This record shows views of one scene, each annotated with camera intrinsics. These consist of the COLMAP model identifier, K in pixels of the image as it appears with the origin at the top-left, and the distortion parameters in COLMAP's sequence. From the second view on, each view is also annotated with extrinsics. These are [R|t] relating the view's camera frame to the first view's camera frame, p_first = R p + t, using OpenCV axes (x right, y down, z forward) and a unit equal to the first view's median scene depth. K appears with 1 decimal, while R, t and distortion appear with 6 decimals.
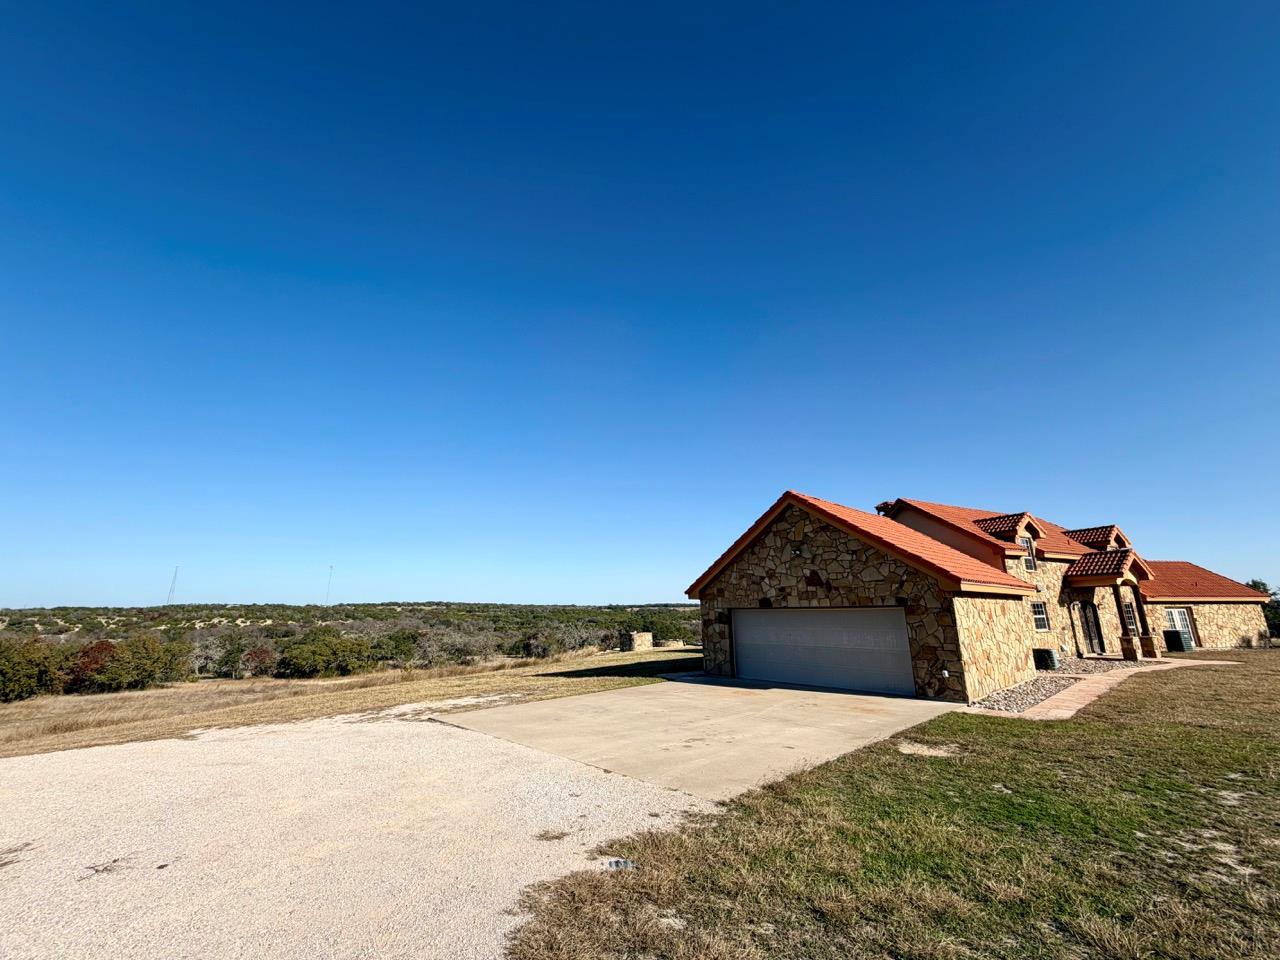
lens RADIAL K [[510.3, 0, 640.7], [0, 510.3, 487.2], [0, 0, 1]] dist [0.000388, 0.000320]
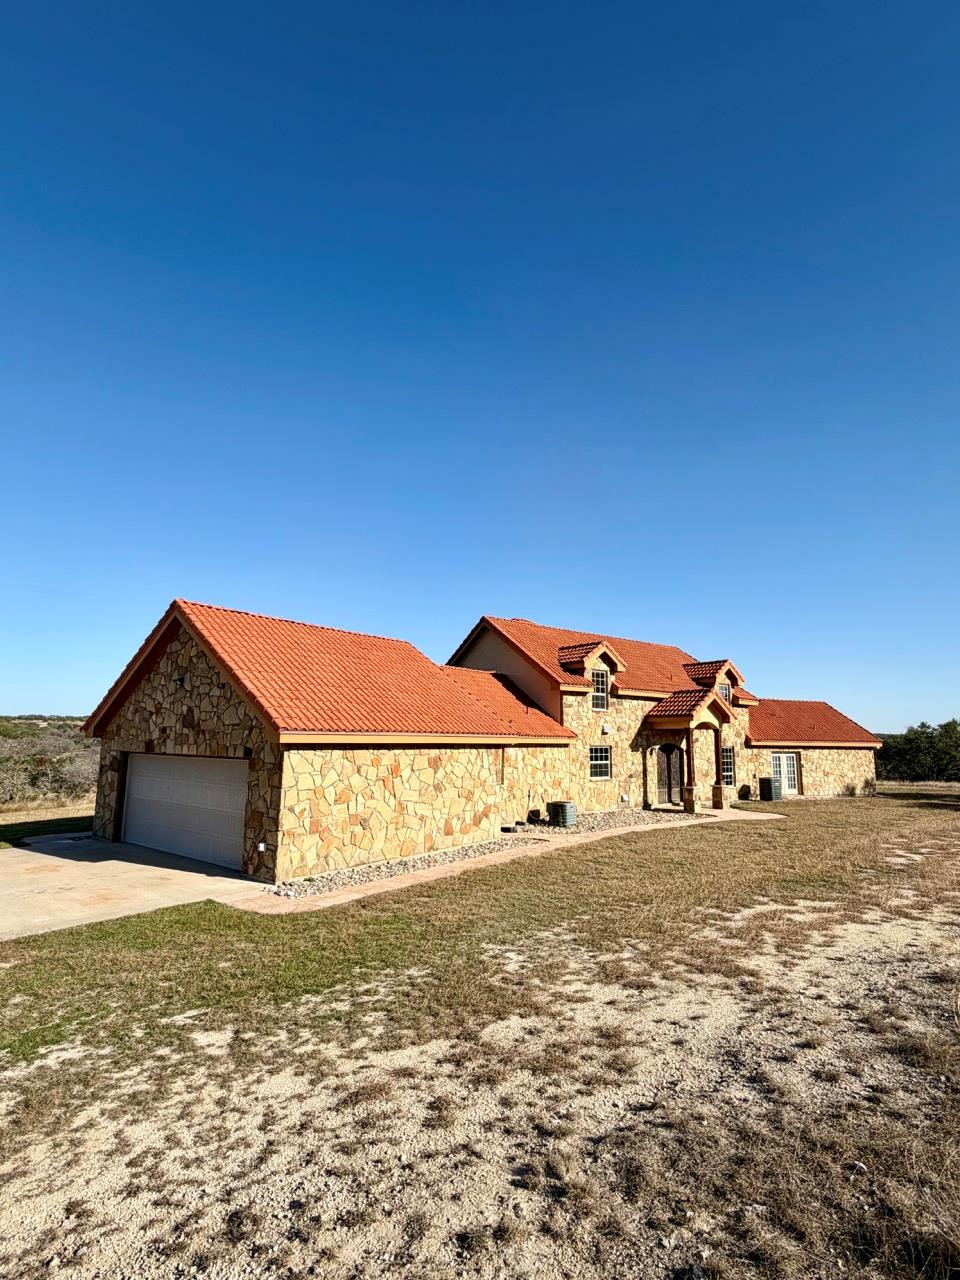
lens RADIAL K [[618.5, 0, 479.4], [0, 618.5, 635.0], [0, 0, 1]] dist [0.001808, 0.000181]
pose [[0.985556, 0.048290, 0.162317, 0.386917], [-0.060789, 0.995482, 0.072941, -0.023338], [-0.158061, -0.081755, 0.984039, 0.023619]]
